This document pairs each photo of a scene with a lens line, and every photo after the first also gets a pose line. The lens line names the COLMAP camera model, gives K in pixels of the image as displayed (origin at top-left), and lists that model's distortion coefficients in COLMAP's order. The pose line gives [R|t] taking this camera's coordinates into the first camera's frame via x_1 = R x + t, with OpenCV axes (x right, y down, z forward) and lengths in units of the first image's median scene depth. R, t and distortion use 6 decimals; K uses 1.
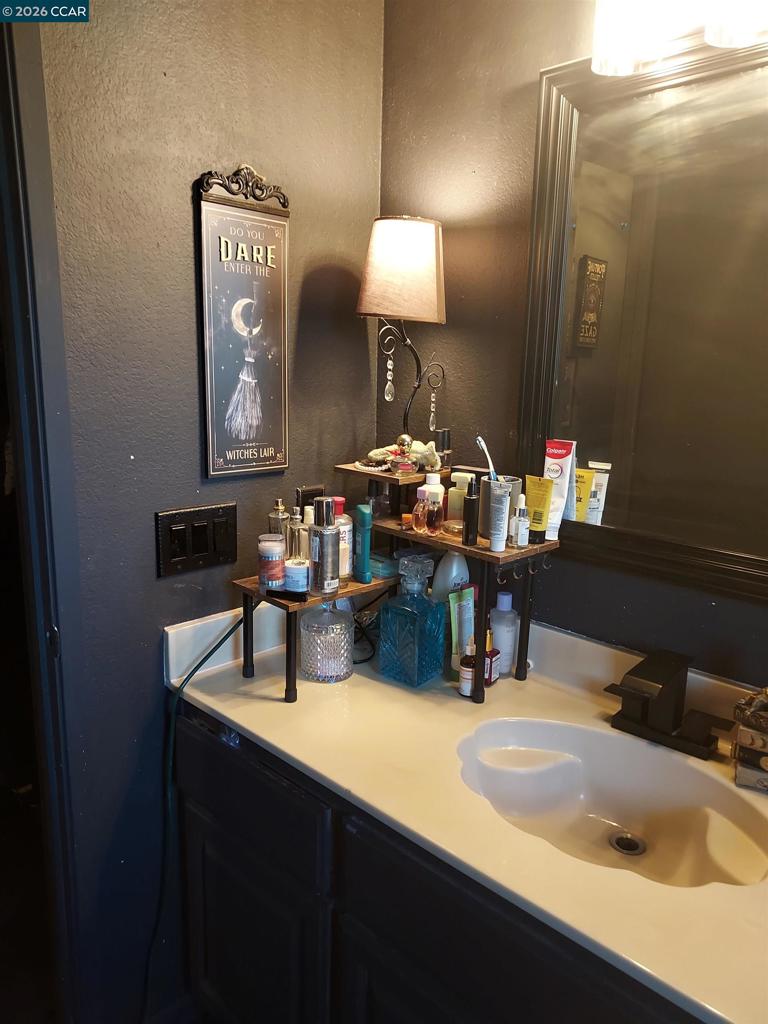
lens RADIAL K [[749.3, 0, 381.9], [0, 749.3, 516.6], [0, 0, 1]] dist [0.056914, -0.059605]
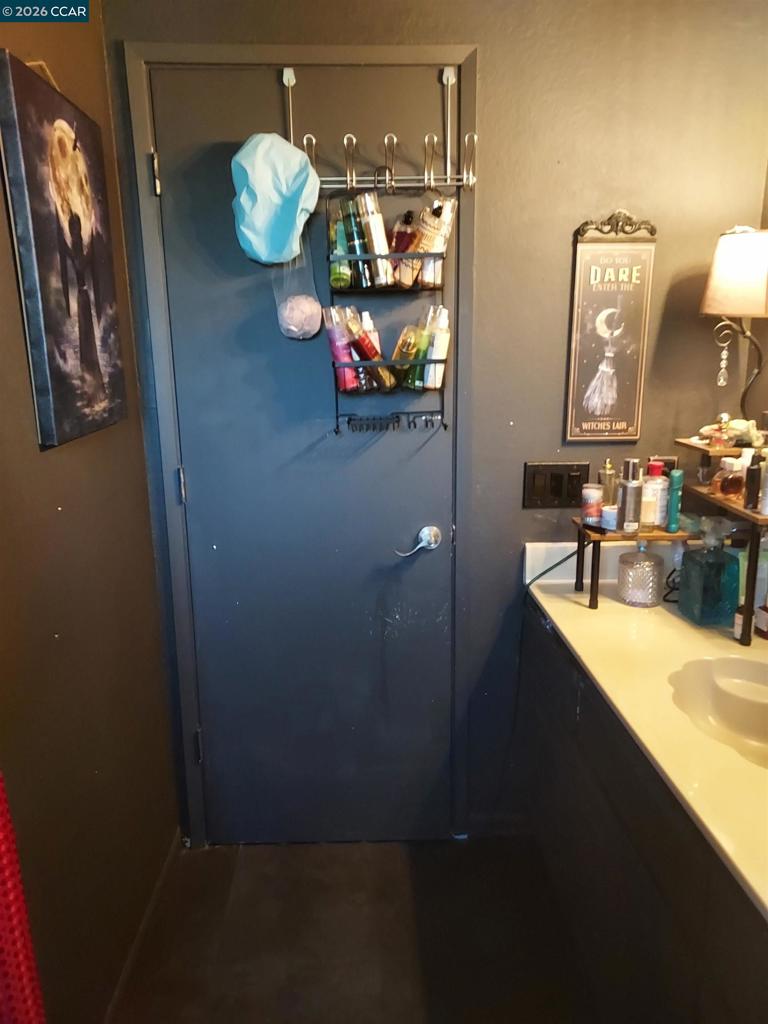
lens RADIAL K [[749.3, 0, 381.9], [0, 749.3, 516.6], [0, 0, 1]] dist [0.056914, -0.059605]
pose [[0.714467, 0.120576, -0.689202, 0.494710], [-0.117704, 0.991713, 0.051482, 0.054234], [0.689698, 0.044340, 0.722738, -0.229781]]
